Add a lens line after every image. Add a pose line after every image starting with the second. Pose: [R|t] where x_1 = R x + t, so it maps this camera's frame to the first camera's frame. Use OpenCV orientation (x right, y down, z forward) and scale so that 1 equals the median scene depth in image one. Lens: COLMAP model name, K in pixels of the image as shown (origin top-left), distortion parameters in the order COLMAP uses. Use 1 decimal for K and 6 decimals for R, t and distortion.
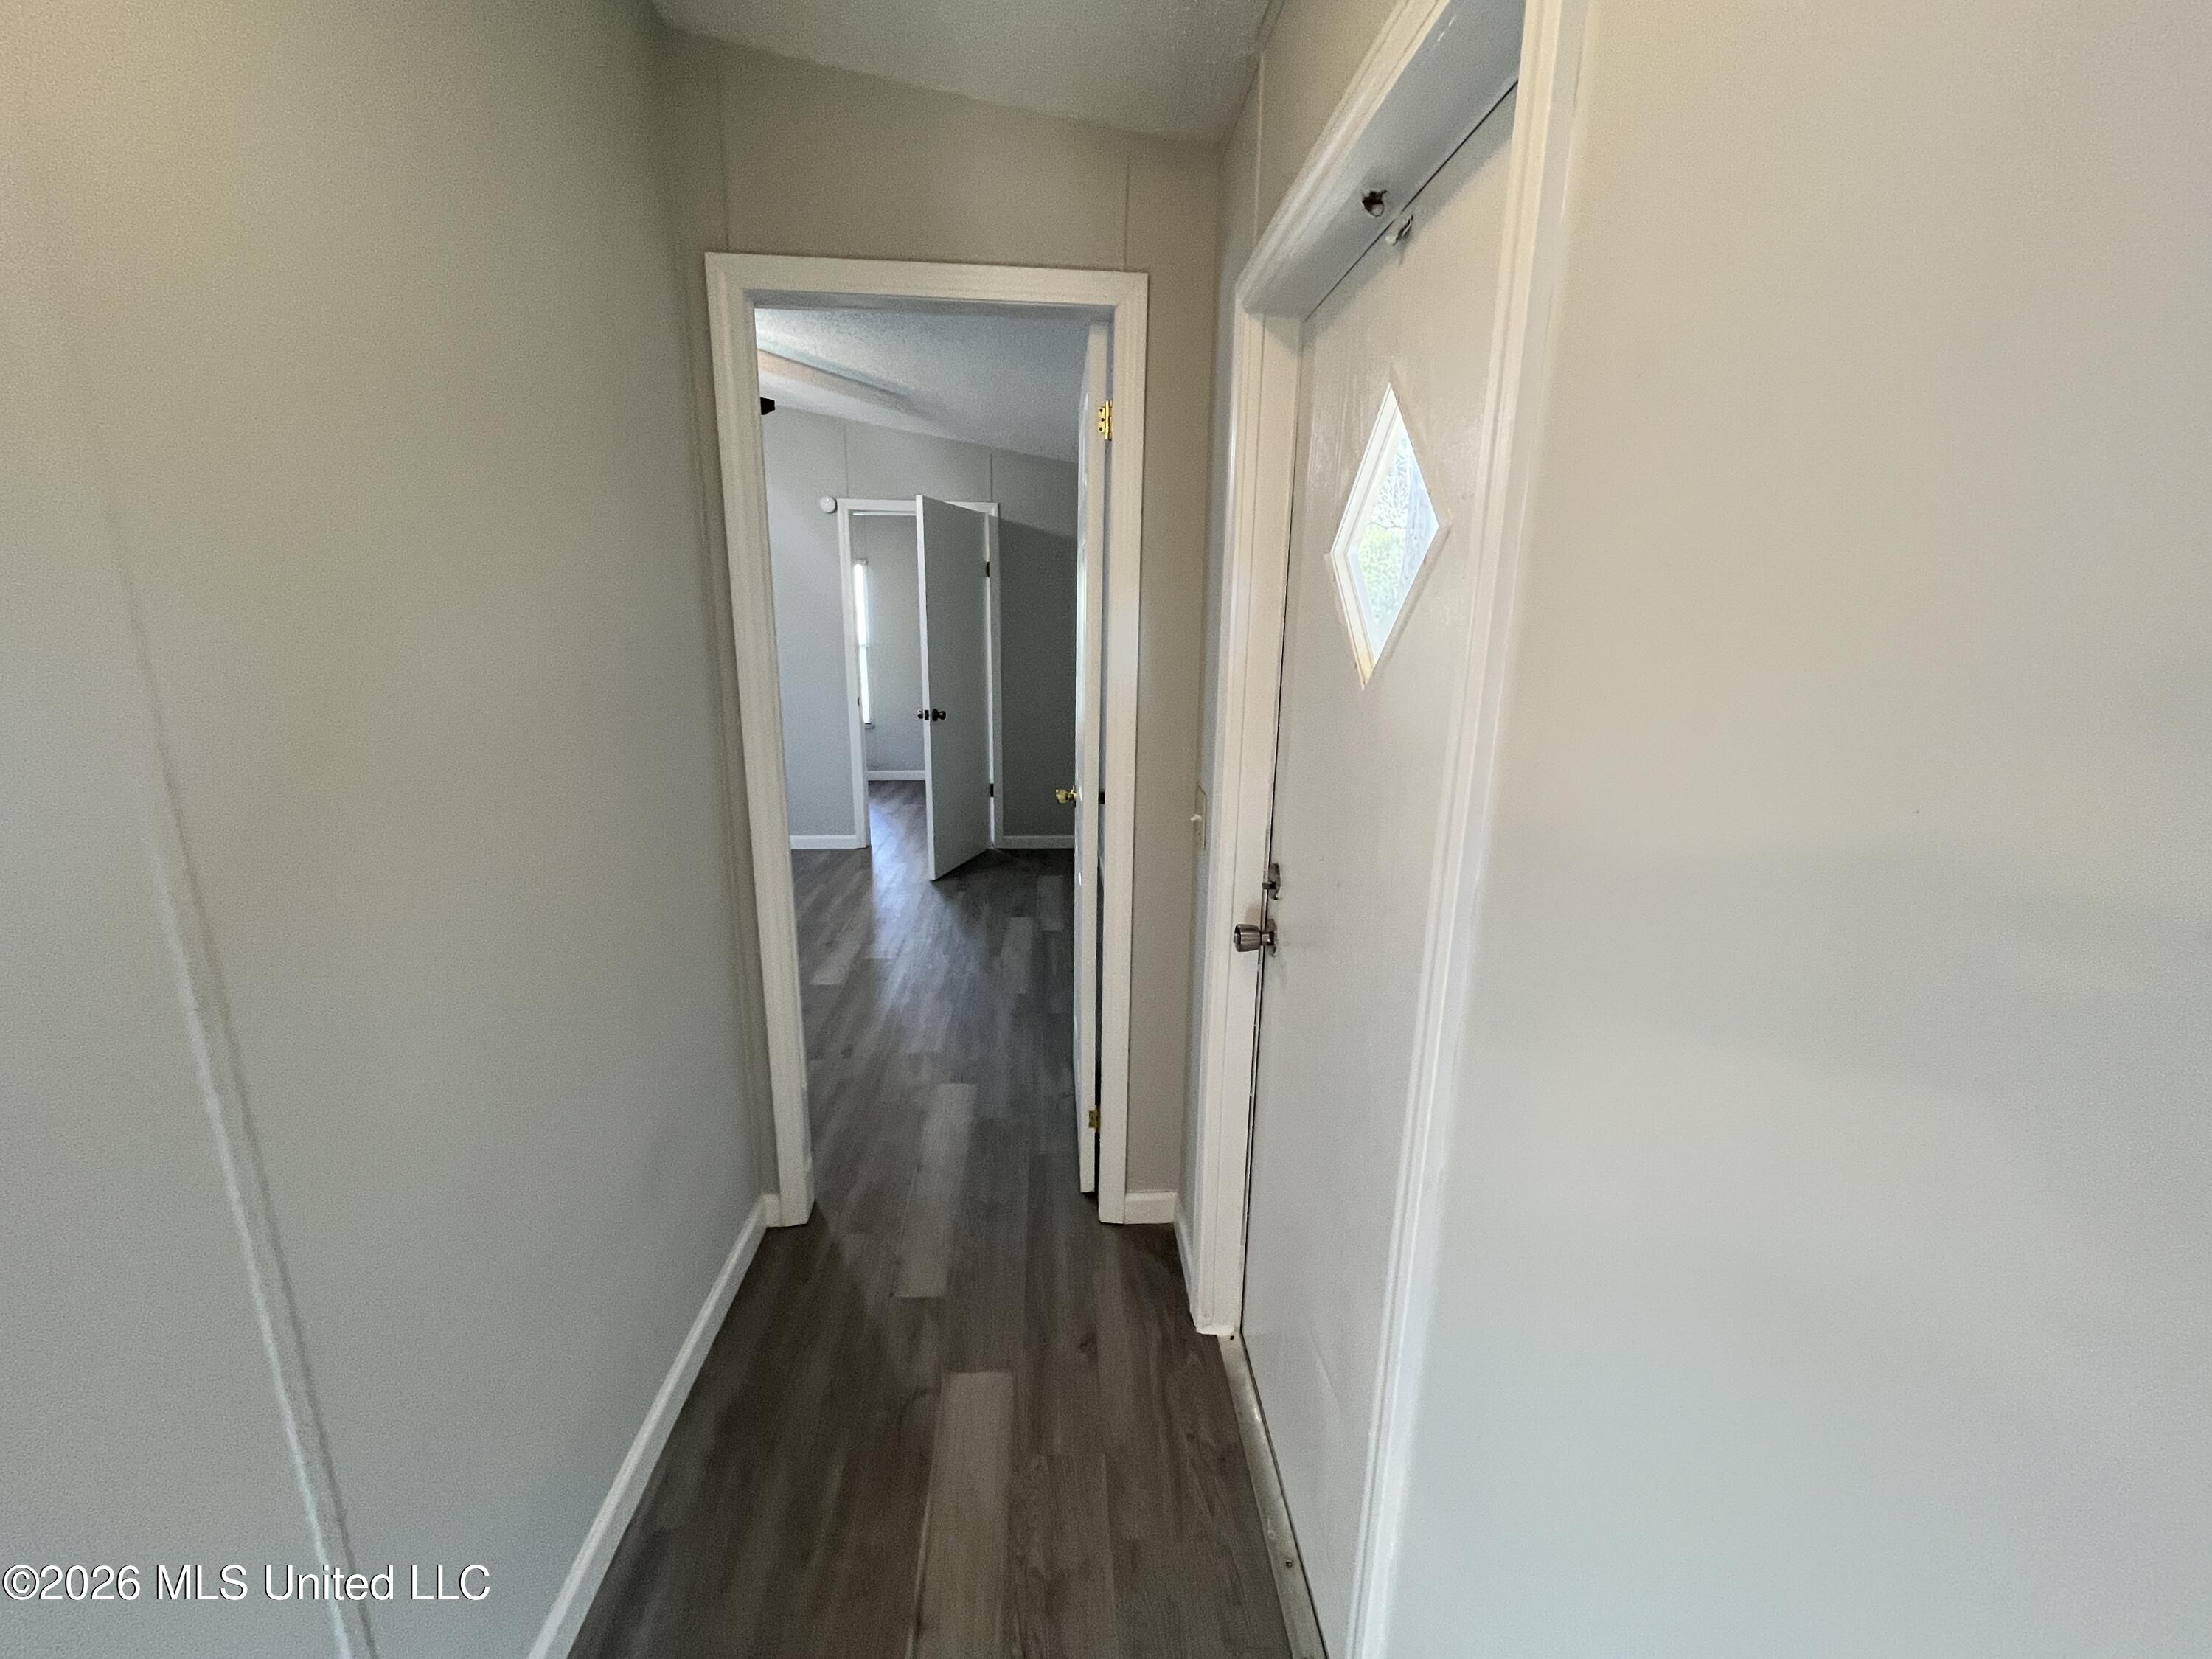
lens RADIAL K [[887.4, 0, 1106.0], [0, 887.4, 829.5], [0, 0, 1]] dist [-0.000993, -0.000206]
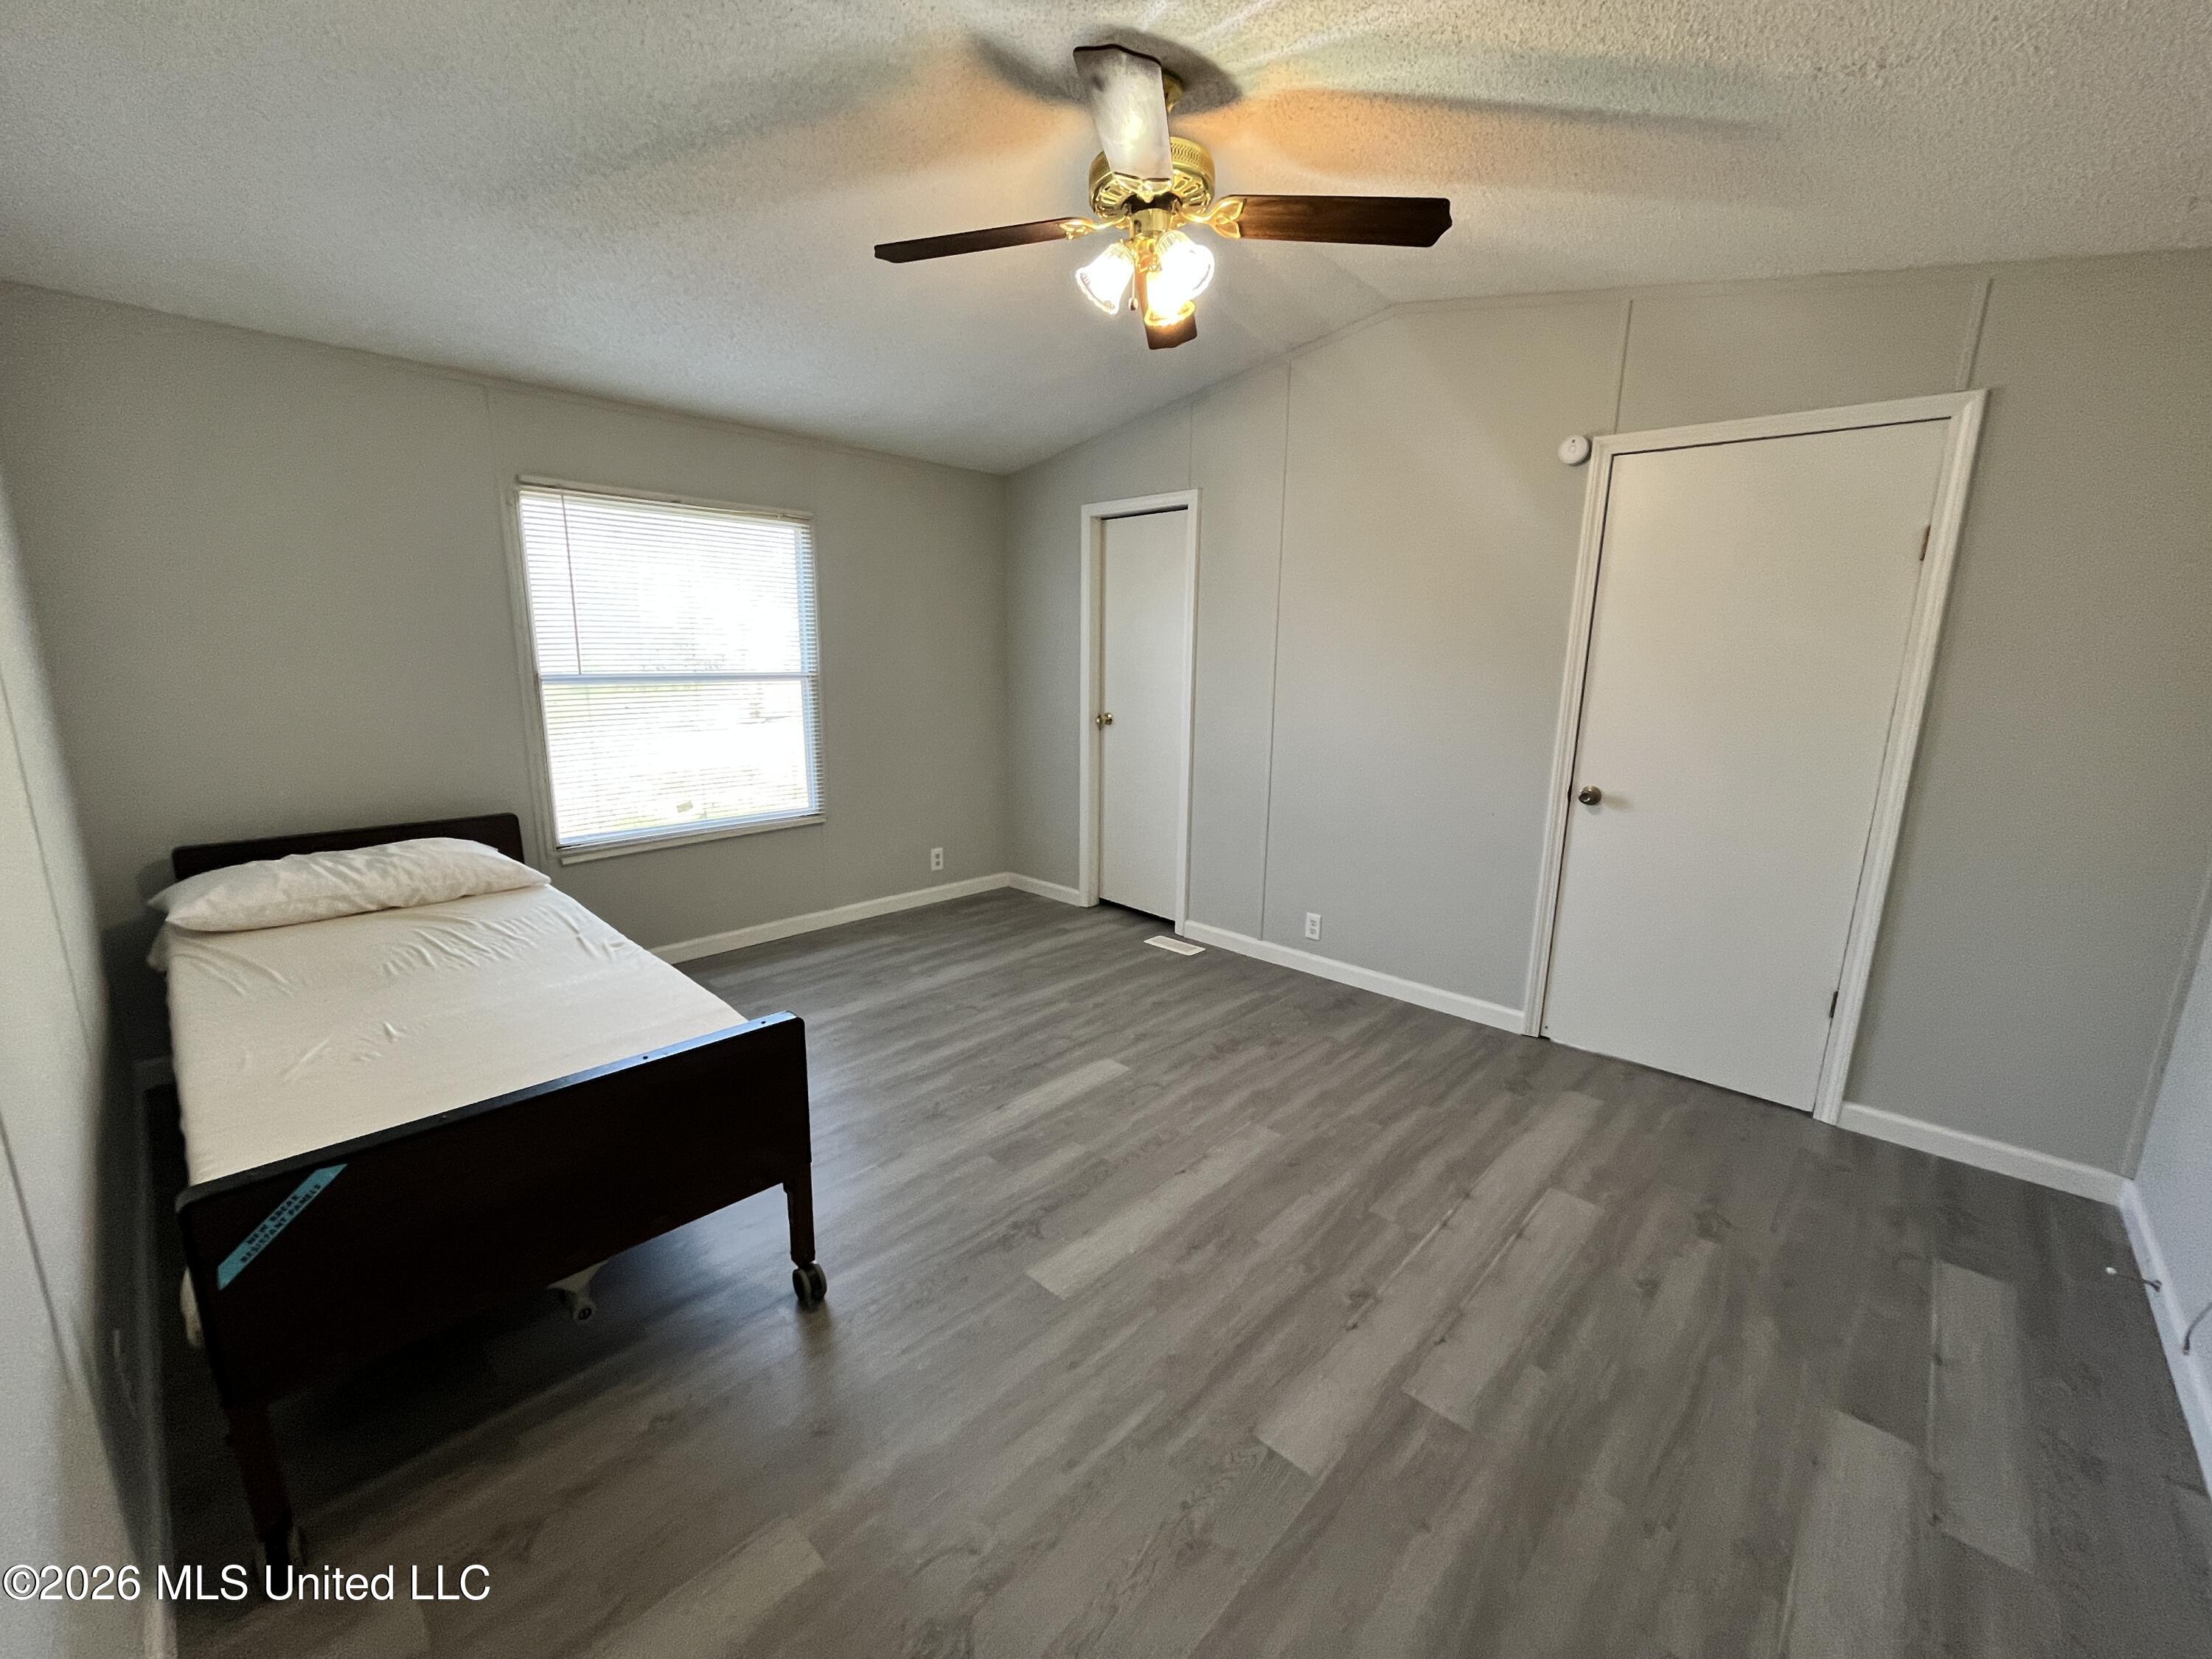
lens RADIAL K [[887.4, 0, 1106.0], [0, 887.4, 829.5], [0, 0, 1]] dist [-0.000993, -0.000206]
pose [[0.685225, 0.152088, -0.712275, -0.075743], [-0.179351, 0.983075, 0.037370, -0.092978], [0.705903, 0.102140, 0.700905, 0.410850]]
